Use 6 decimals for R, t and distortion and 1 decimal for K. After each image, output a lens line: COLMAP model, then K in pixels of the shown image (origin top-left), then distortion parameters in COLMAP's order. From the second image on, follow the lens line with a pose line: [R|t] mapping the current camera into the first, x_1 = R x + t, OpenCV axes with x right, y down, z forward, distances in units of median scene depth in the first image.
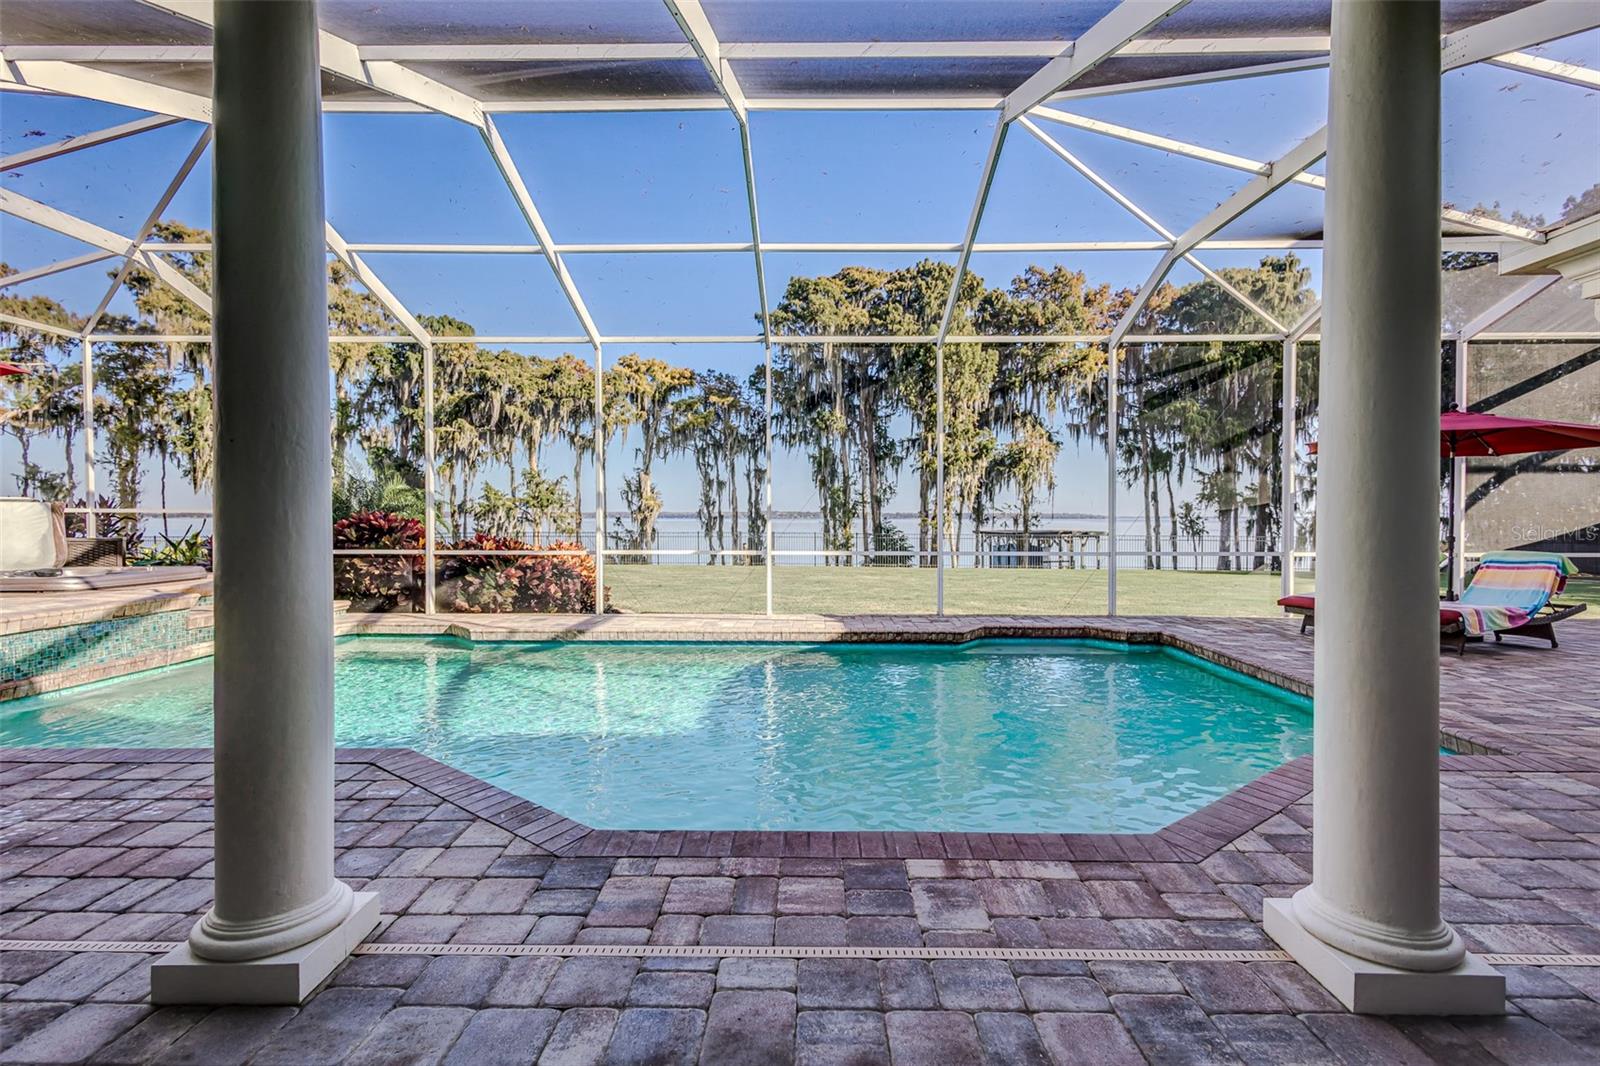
lens RADIAL K [[749.2, 0, 800.0], [0, 749.2, 533.0], [0, 0, 1]] dist [0.002310, 0.000052]
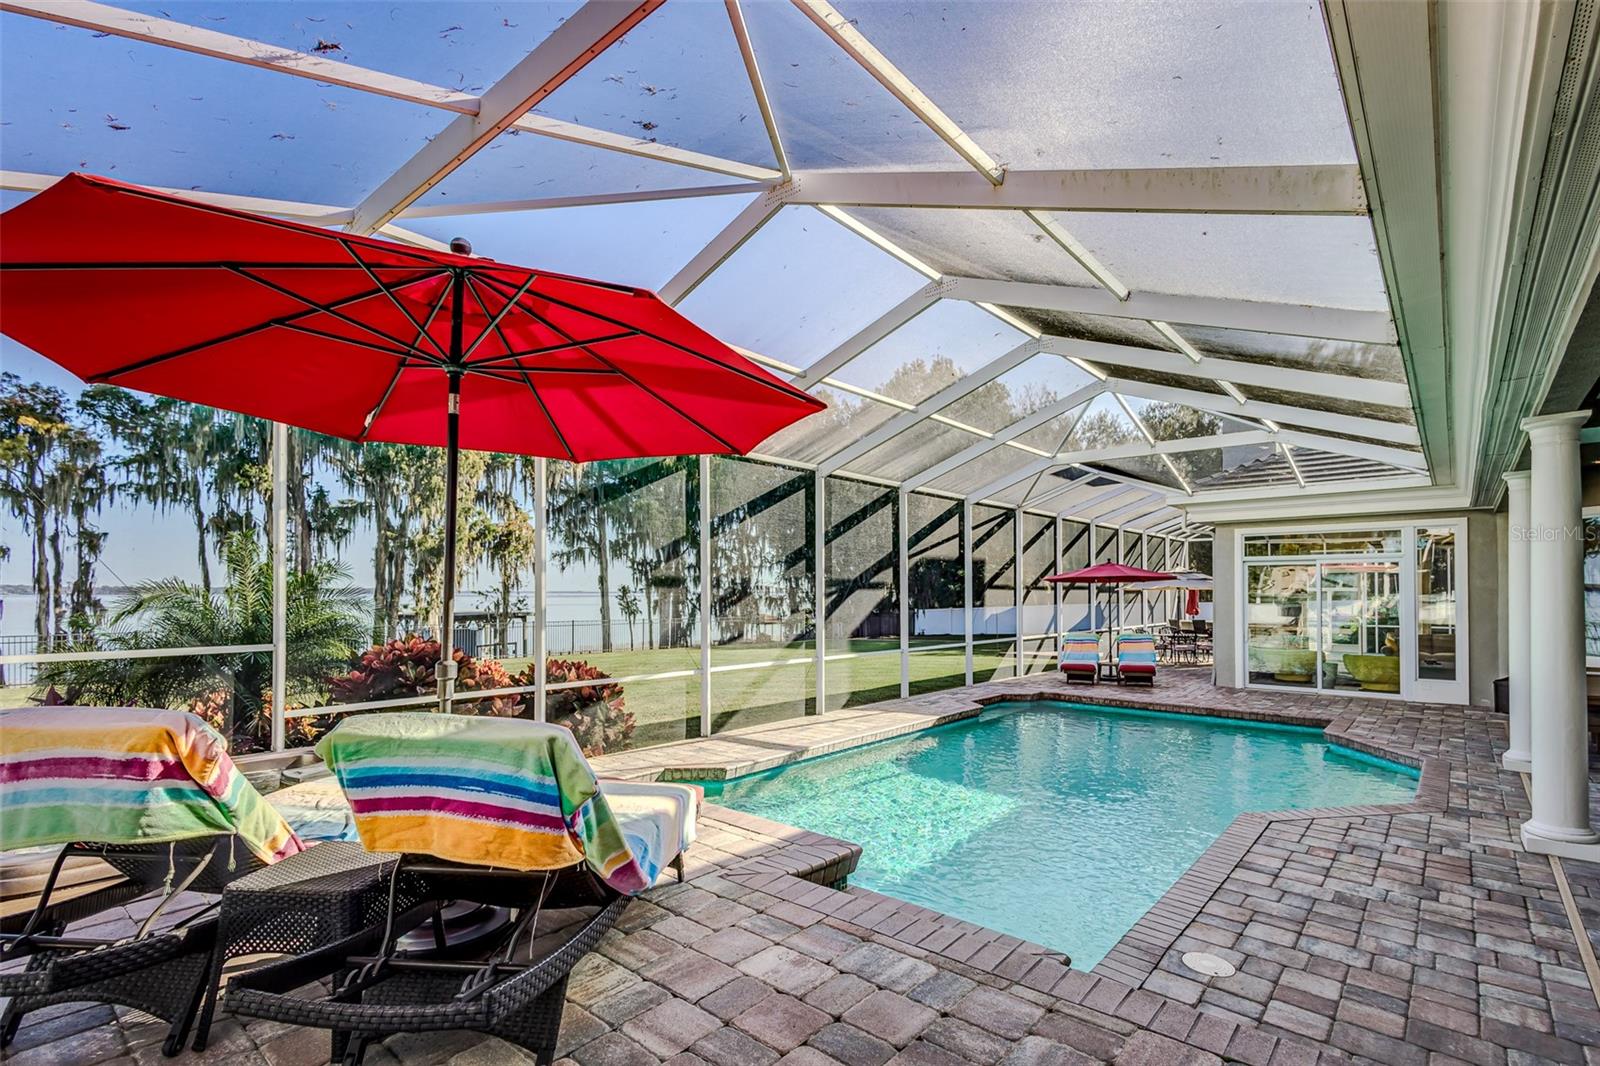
lens RADIAL K [[758.8, 0, 818.3], [0, 758.8, 585.0], [0, 0, 1]] dist [0.002433, 0.000107]
pose [[0.625658, 0.006295, 0.780072, -0.199671], [0.017878, 0.999589, -0.022405, -0.012006], [-0.779892, 0.027963, 0.625289, 0.066026]]
